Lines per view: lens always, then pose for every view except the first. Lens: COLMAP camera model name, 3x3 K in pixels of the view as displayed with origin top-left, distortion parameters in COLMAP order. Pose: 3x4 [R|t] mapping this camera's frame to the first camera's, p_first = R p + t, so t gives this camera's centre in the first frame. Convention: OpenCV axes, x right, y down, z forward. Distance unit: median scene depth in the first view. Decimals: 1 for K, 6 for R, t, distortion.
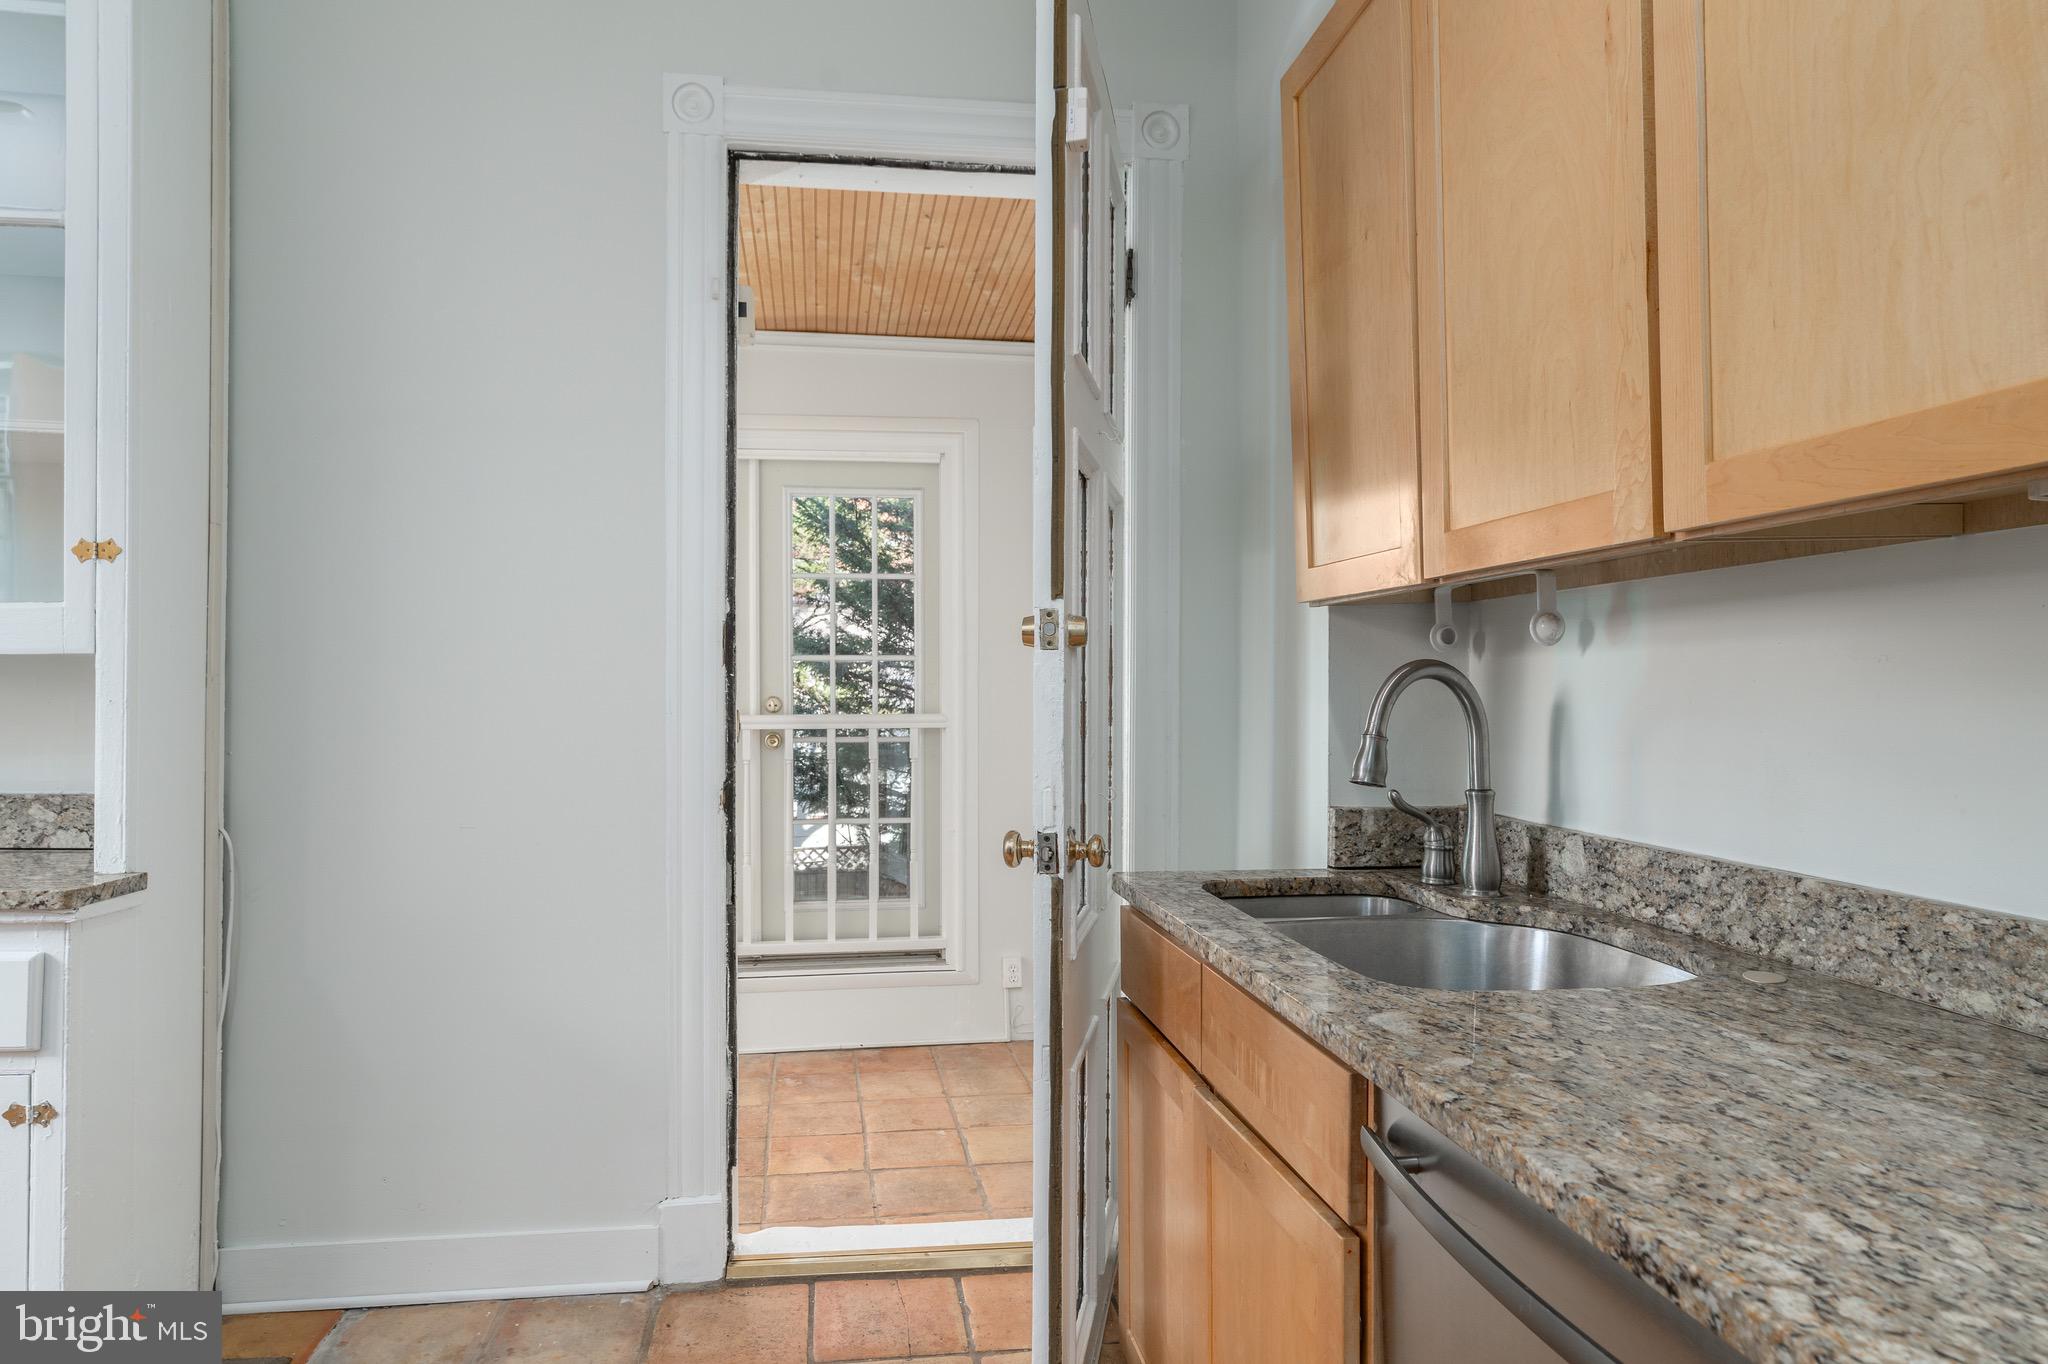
lens RADIAL K [[1205.7, 0, 986.2], [0, 1205.7, 678.1], [0, 0, 1]] dist [0.004065, -0.001522]
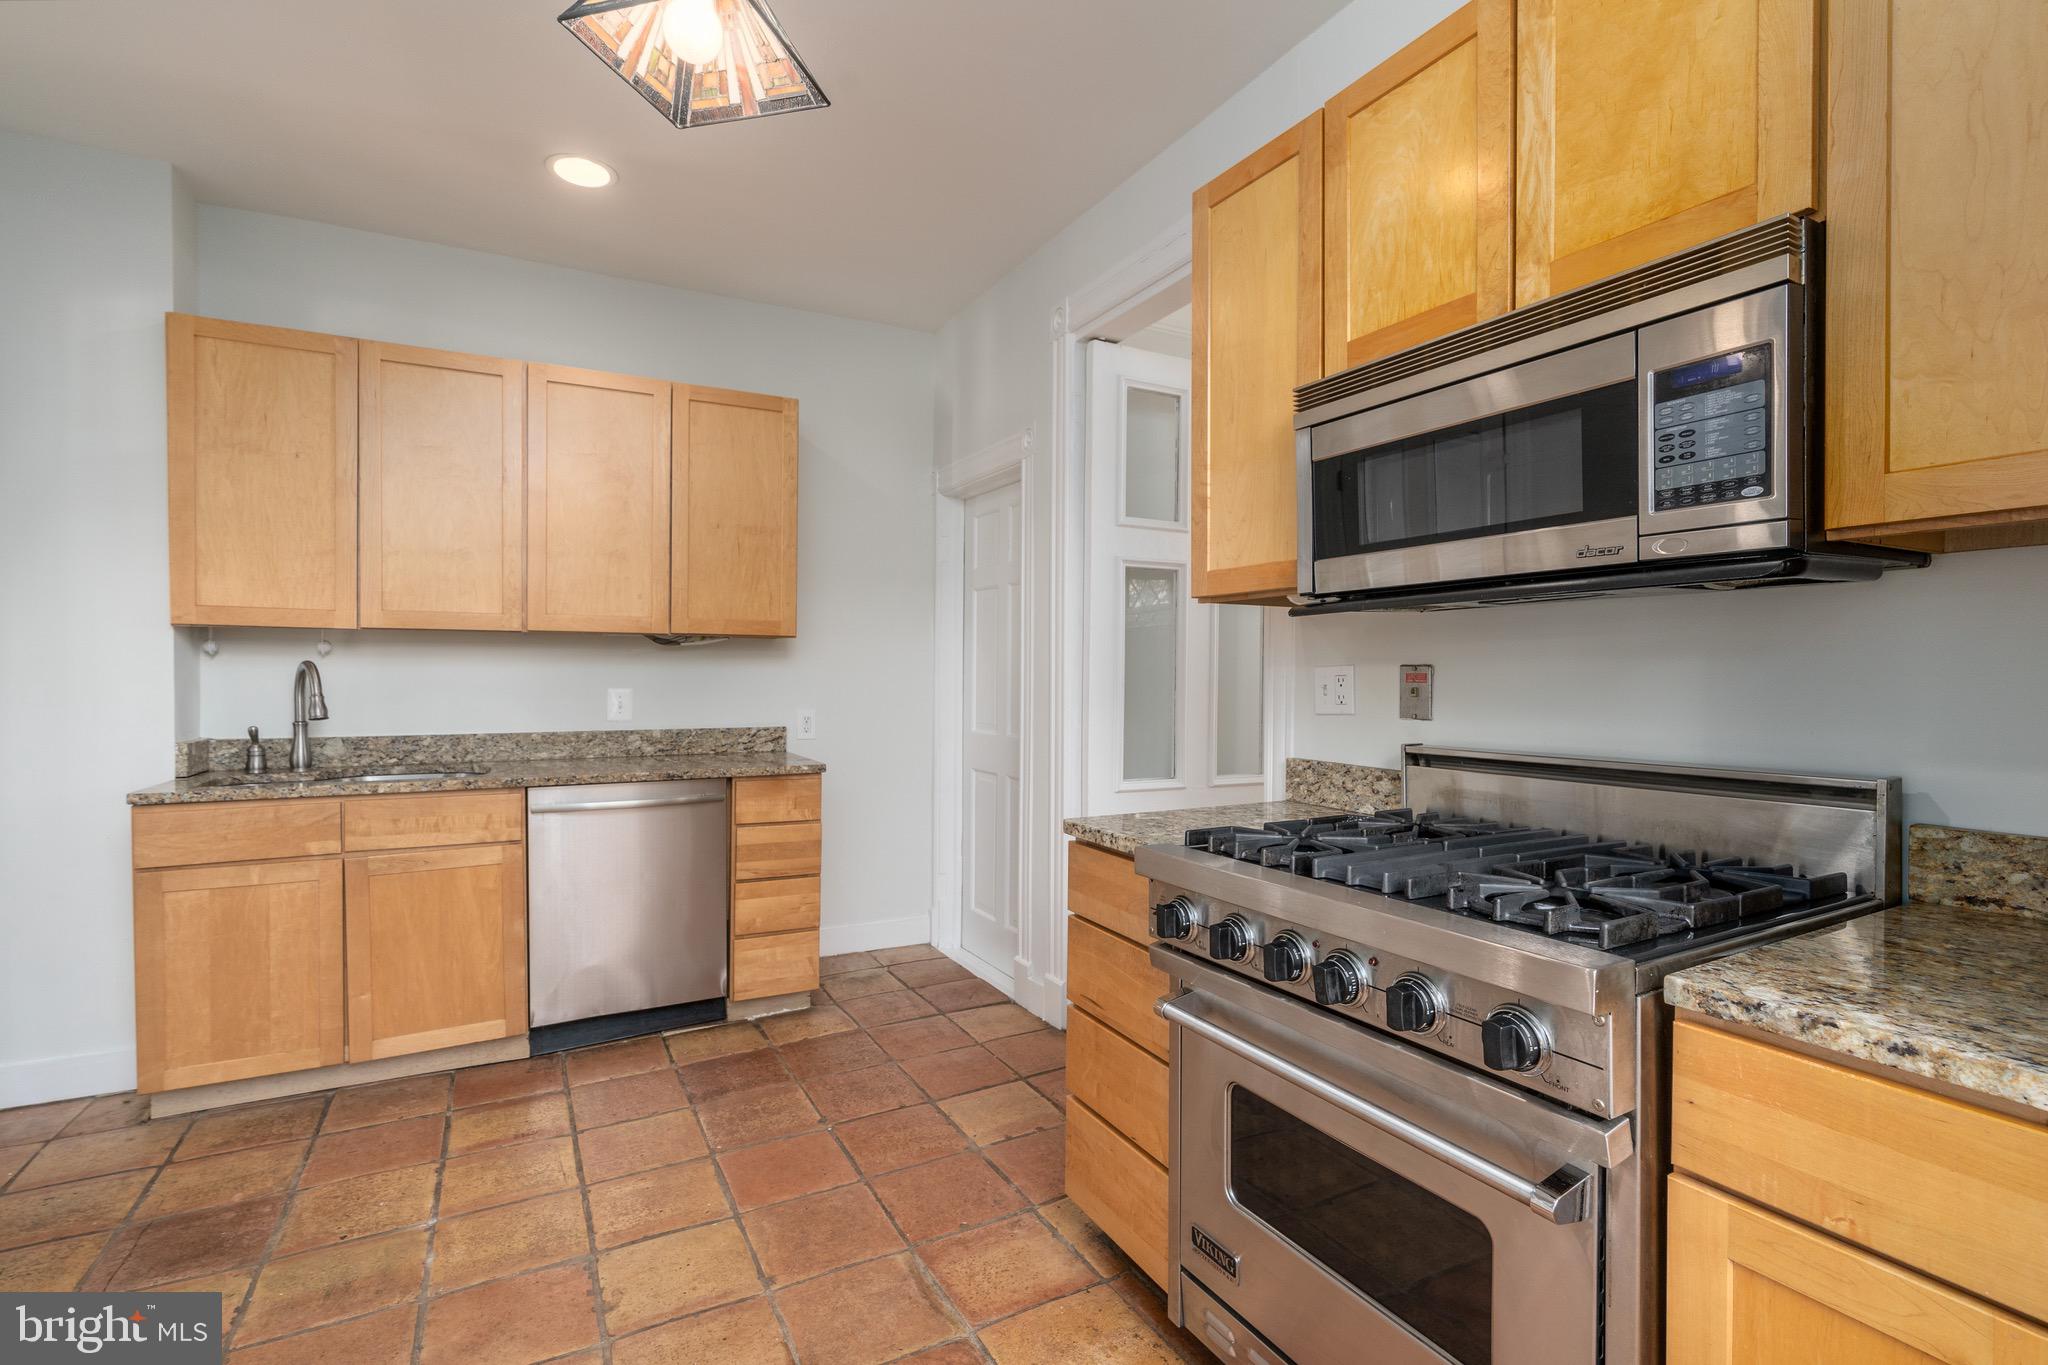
lens RADIAL K [[898.0, 0, 1040.0], [0, 898.0, 680.8], [0, 0, 1]] dist [-0.003255, 0.000829]
pose [[-0.390460, -0.008475, 0.920581, -1.549161], [-0.009291, 0.999943, 0.005265, -0.001081], [-0.920573, -0.006497, -0.390516, 0.412541]]
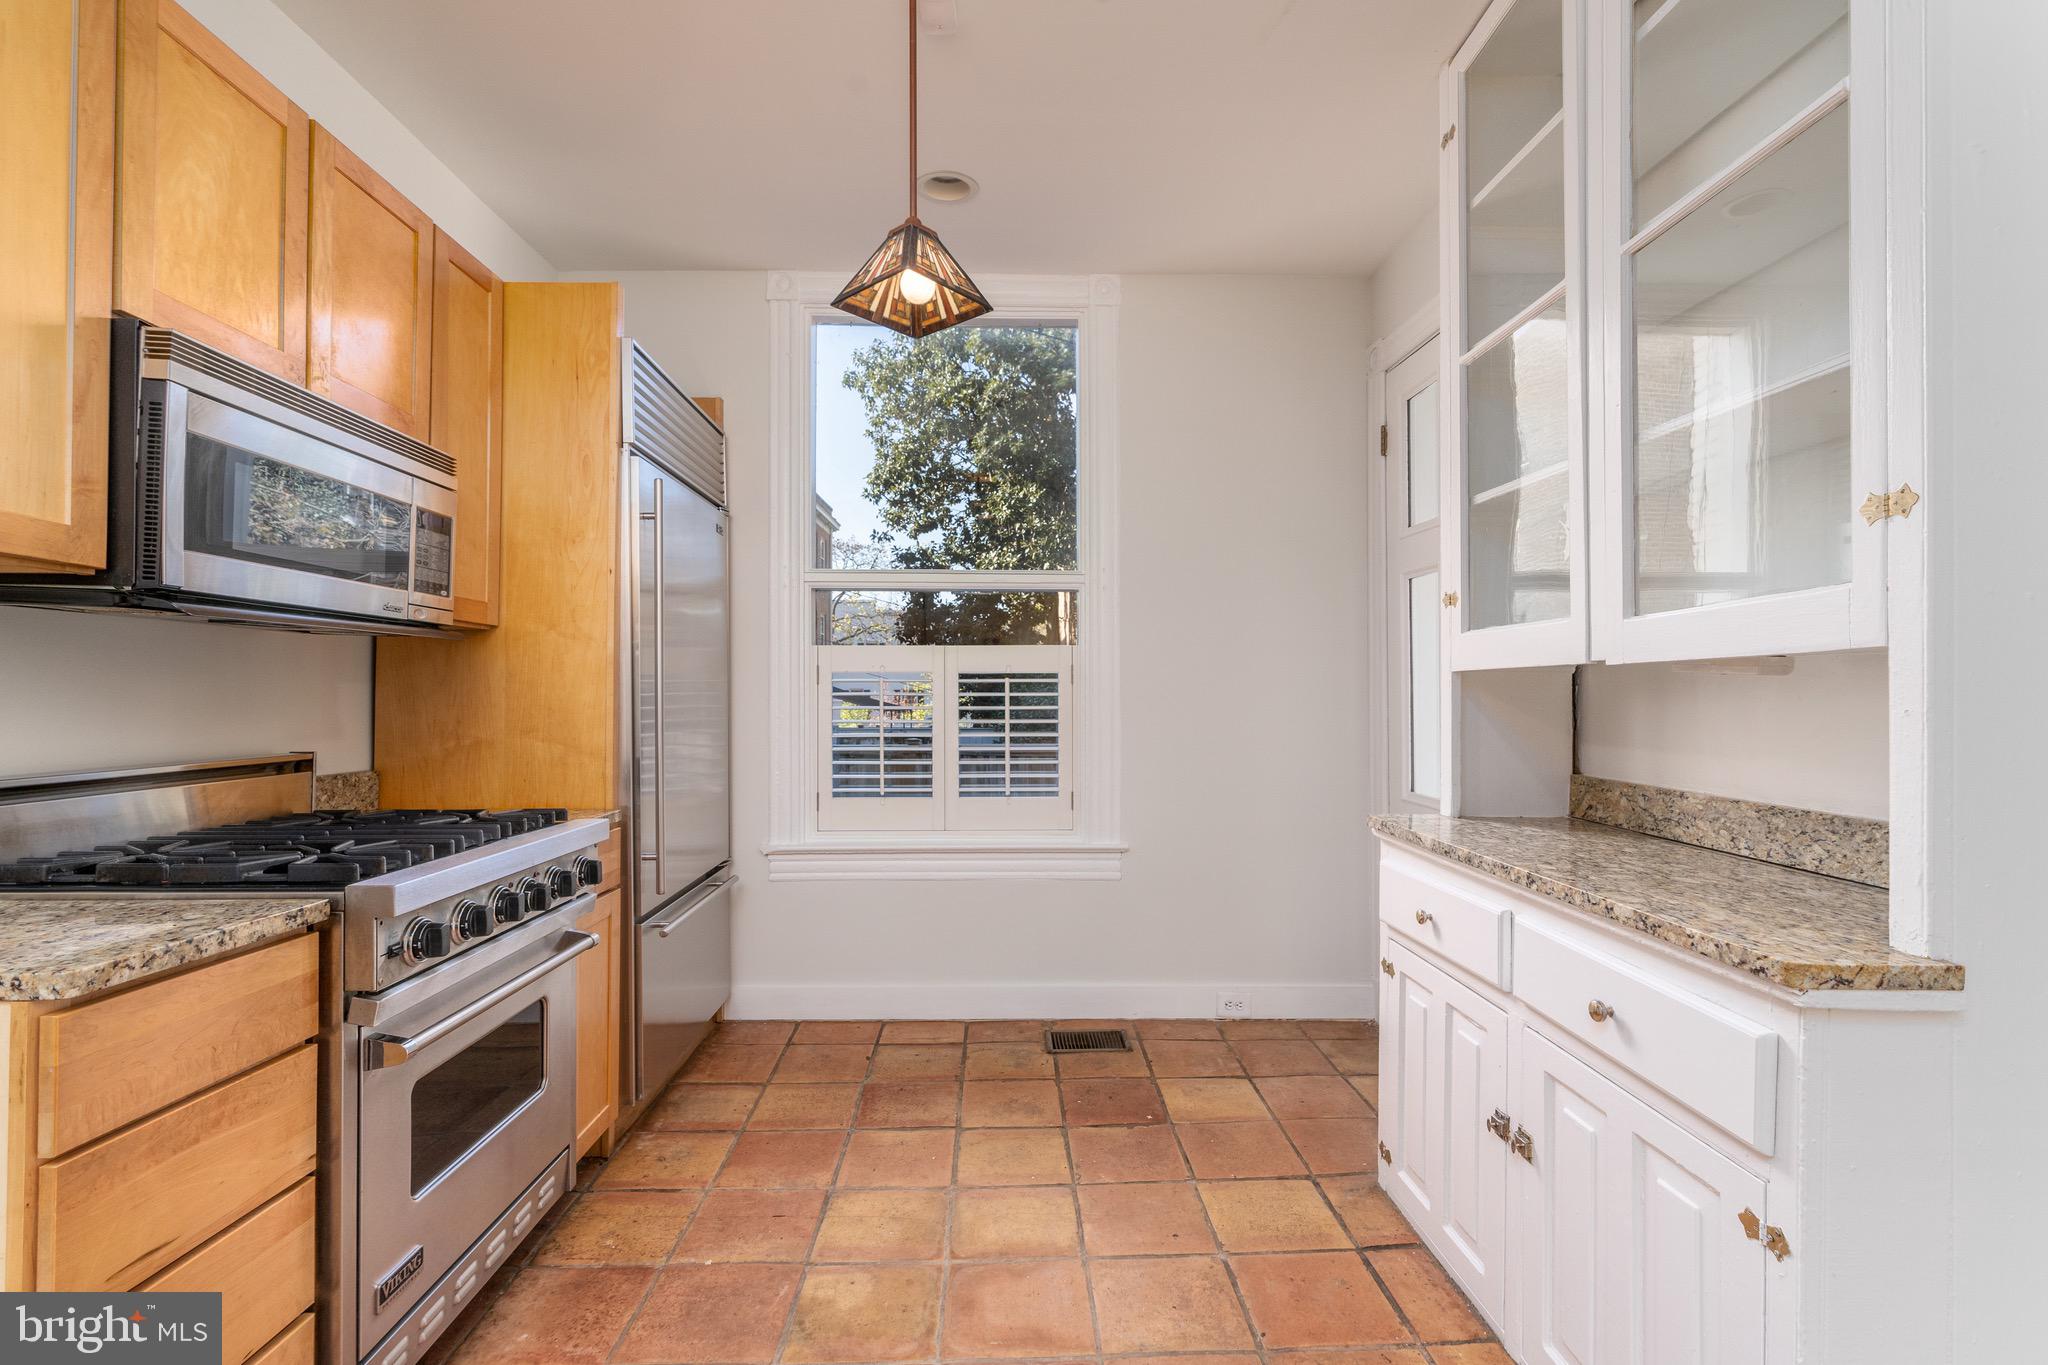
lens RADIAL K [[930.3, 0, 1024.0], [0, 930.3, 682.5], [0, 0, 1]] dist [-0.014135, 0.000060]
pose [[-0.115688, -0.020877, -0.993066, -0.133867], [0.005387, 0.999751, -0.021646, 0.012105], [0.993271, -0.007854, -0.115546, 0.592949]]
